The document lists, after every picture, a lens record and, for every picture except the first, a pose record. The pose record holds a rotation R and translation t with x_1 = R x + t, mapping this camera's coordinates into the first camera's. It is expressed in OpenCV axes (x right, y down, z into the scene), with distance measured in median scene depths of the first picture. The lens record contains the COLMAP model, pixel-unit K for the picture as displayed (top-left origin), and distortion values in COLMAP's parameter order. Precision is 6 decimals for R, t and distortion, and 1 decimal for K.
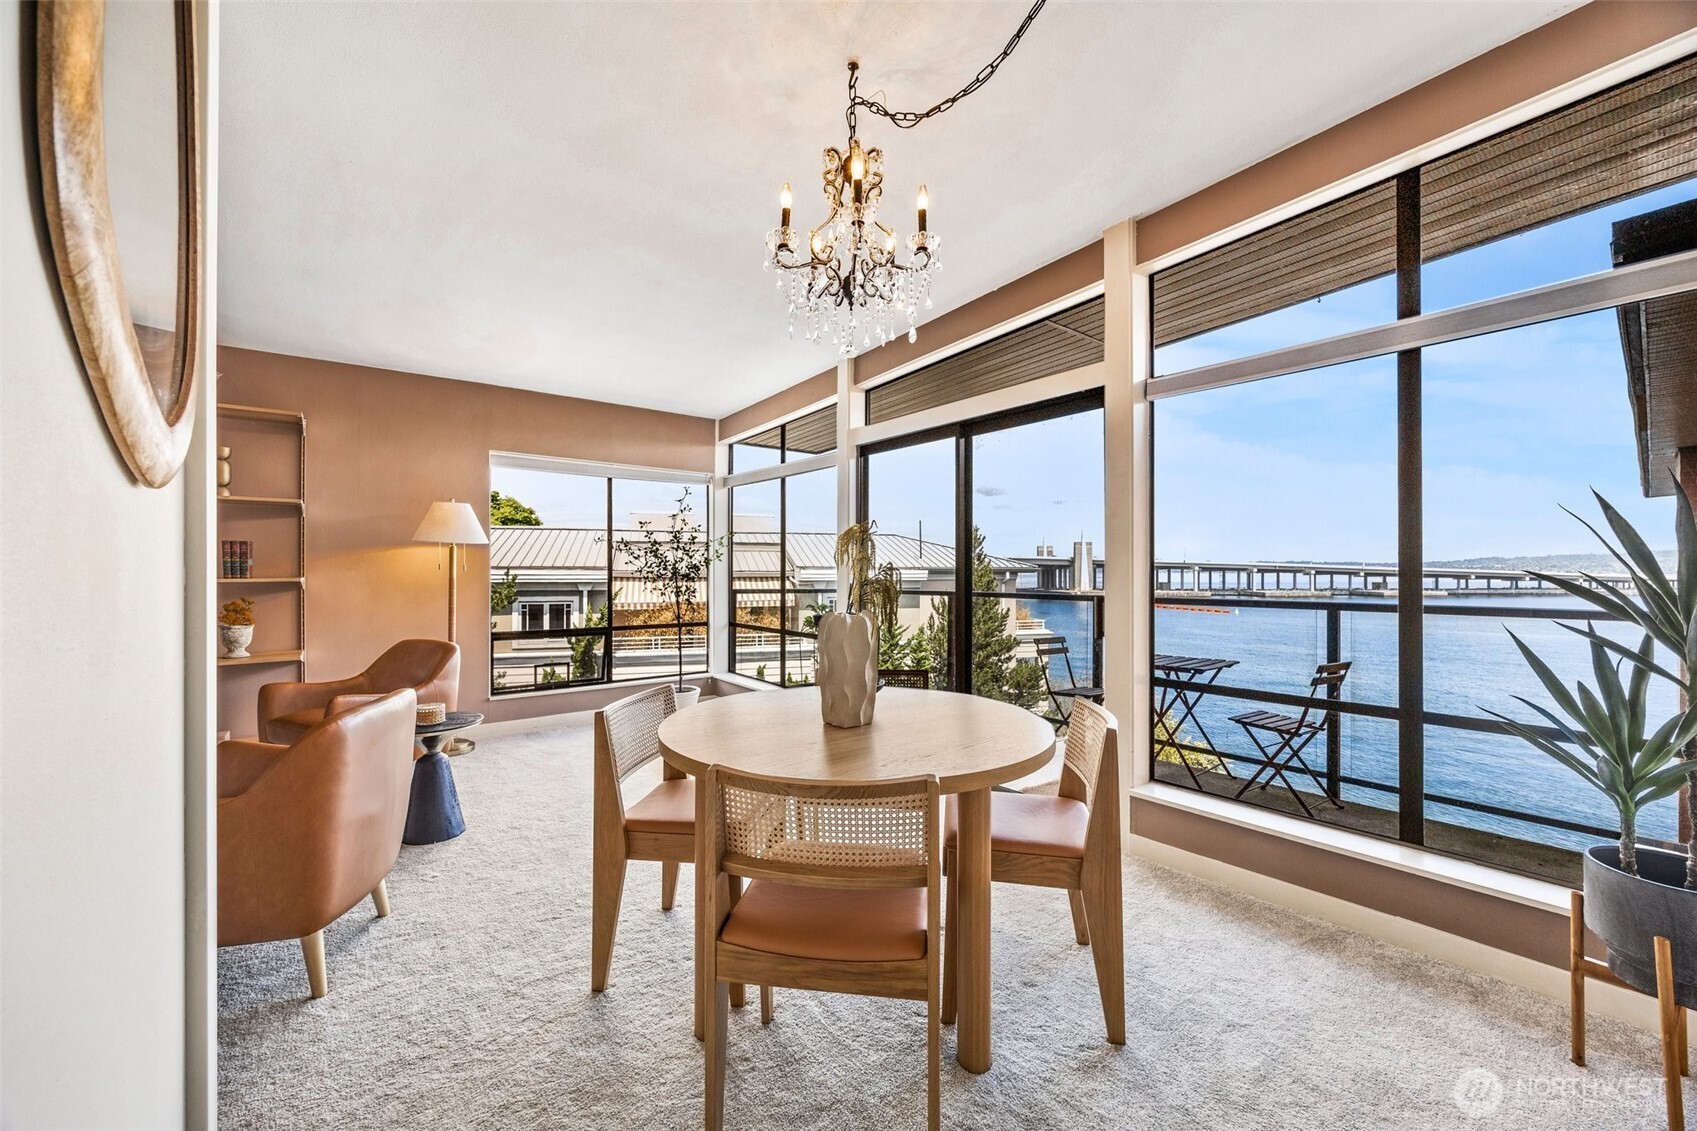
lens RADIAL K [[644.3, 0, 839.1], [0, 644.3, 569.1], [0, 0, 1]] dist [-0.002018, -0.000411]
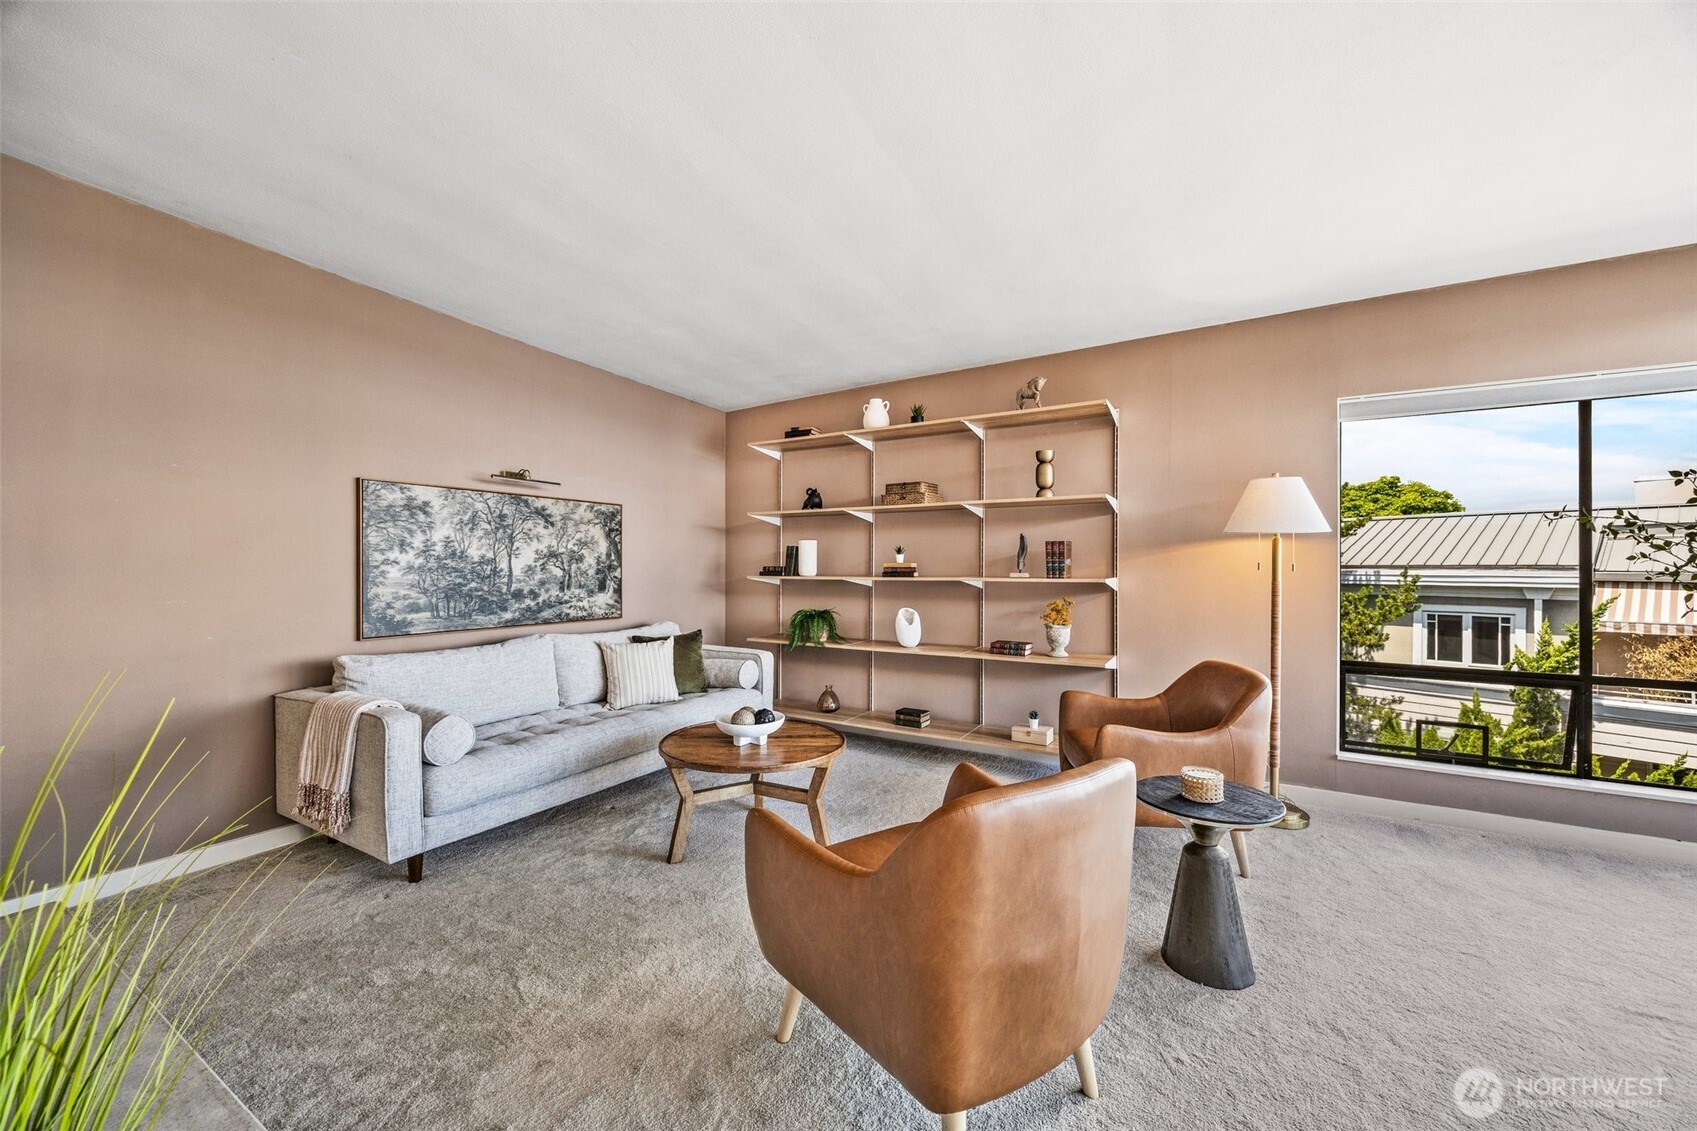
lens RADIAL K [[644.3, 0, 847.0], [0, 644.3, 567.0], [0, 0, 1]] dist [-0.002018, -0.000411]
pose [[0.362370, -0.001122, -0.932034, -0.066190], [-0.000617, 0.999999, -0.001443, -0.000876], [0.932034, 0.001098, 0.362369, 0.193498]]
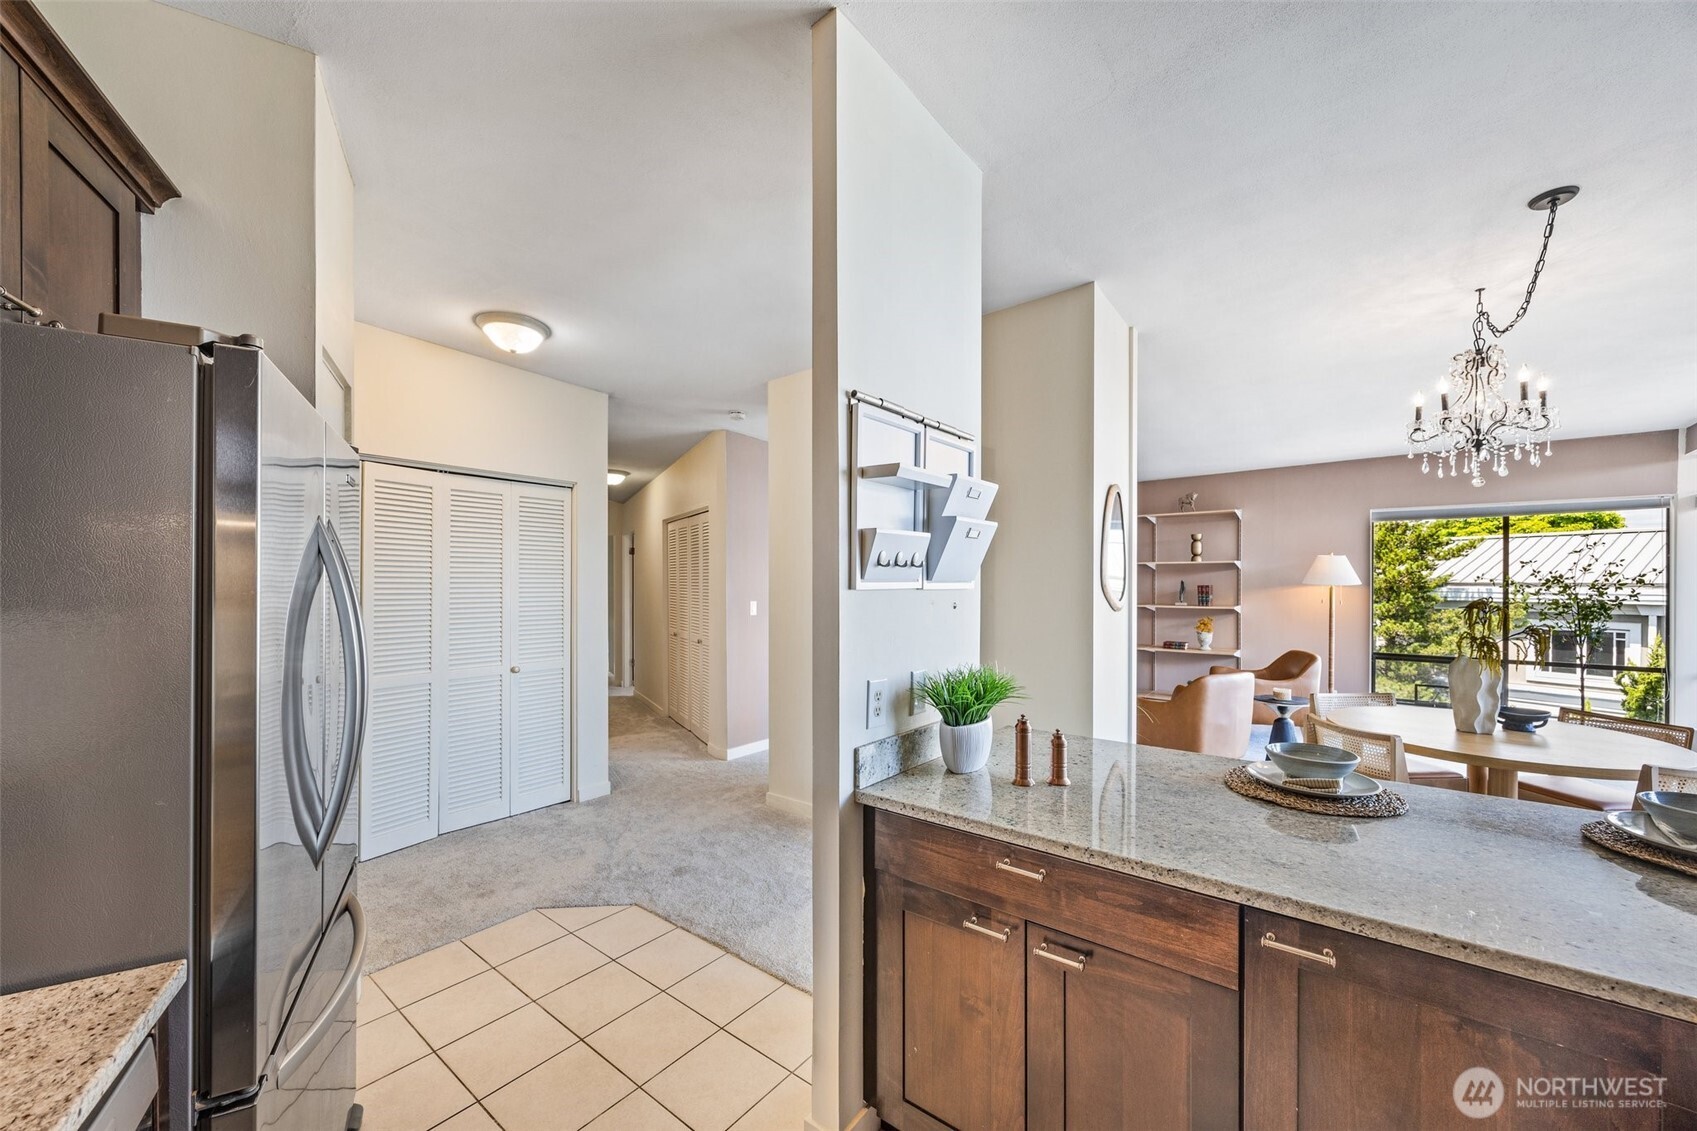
lens RADIAL K [[644.3, 0, 843.8], [0, 644.3, 580.7], [0, 0, 1]] dist [-0.002018, -0.000411]
pose [[0.231942, -0.000130, -0.972730, 0.352872], [0.003716, 0.999993, 0.000752, -0.036897], [0.972723, -0.003789, 0.231941, -0.243399]]
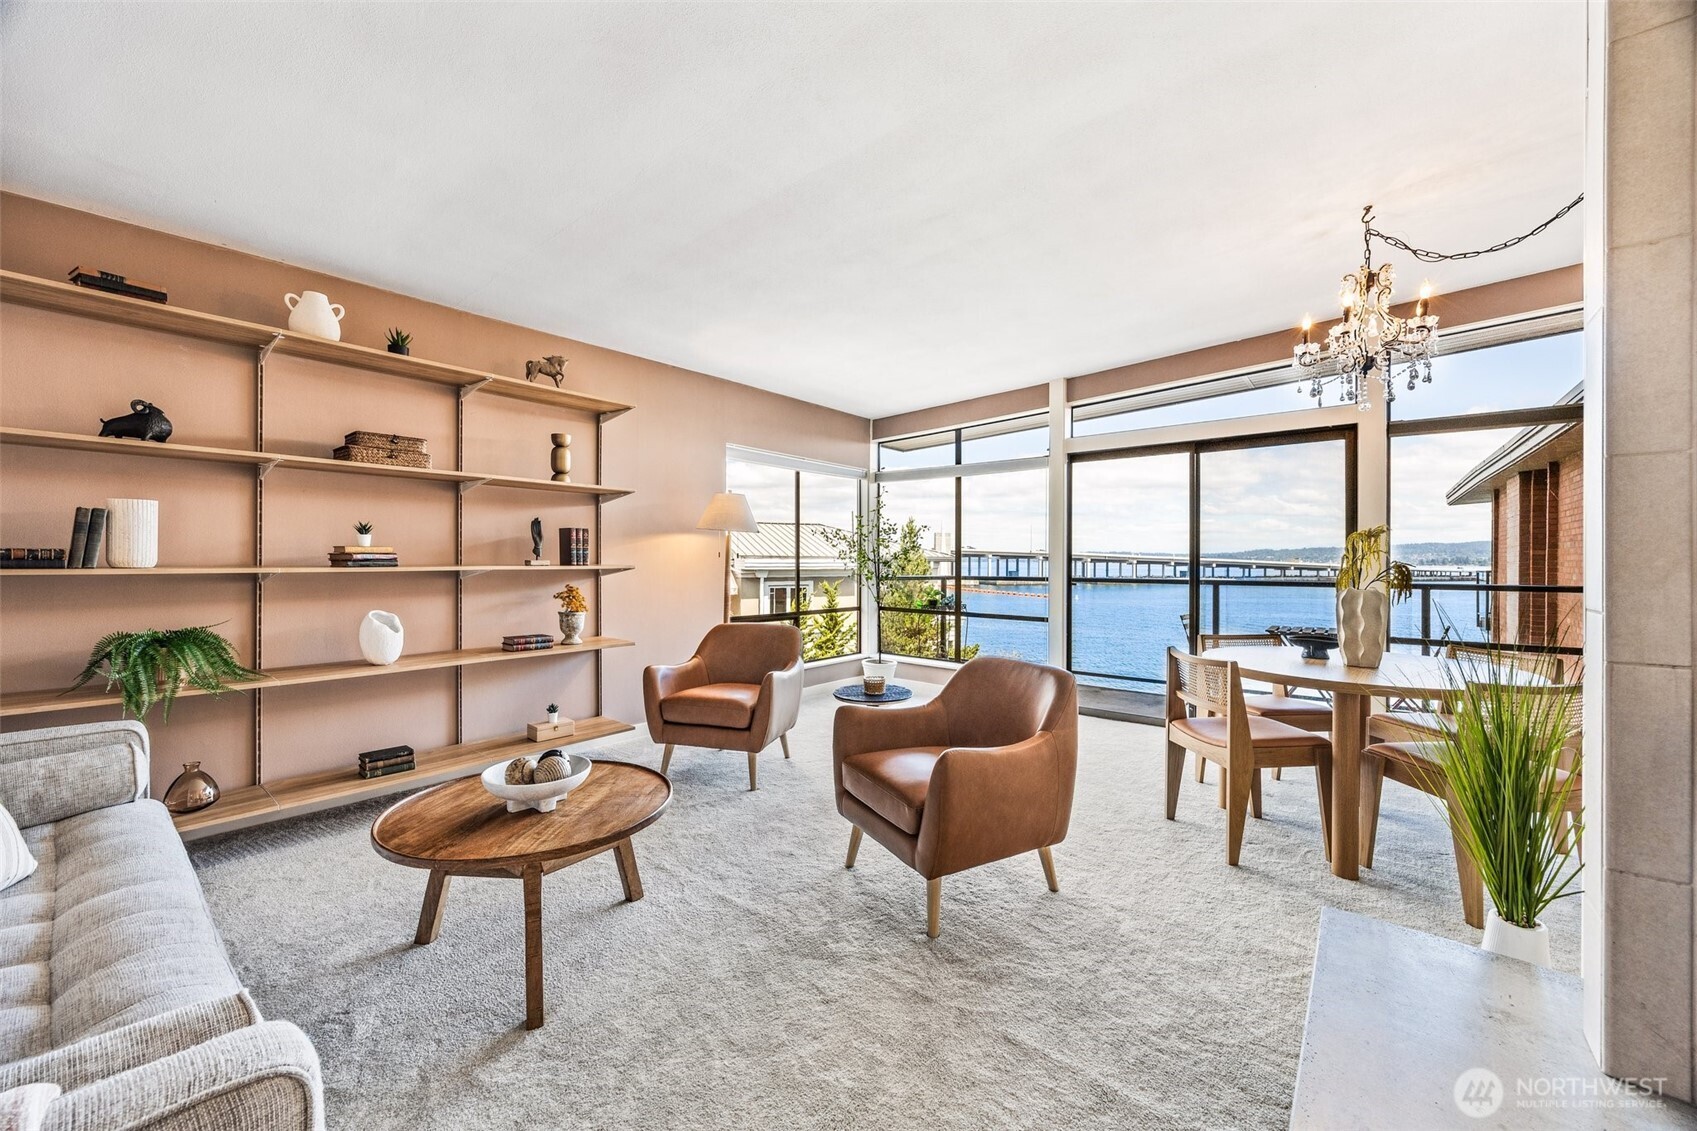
lens RADIAL K [[644.3, 0, 843.4], [0, 644.3, 562.4], [0, 0, 1]] dist [-0.002018, -0.000411]
pose [[0.977459, 0.001688, 0.211118, -0.440766], [-0.002976, 0.999979, 0.005786, 0.001837], [-0.211104, -0.006284, 0.977444, -0.049551]]
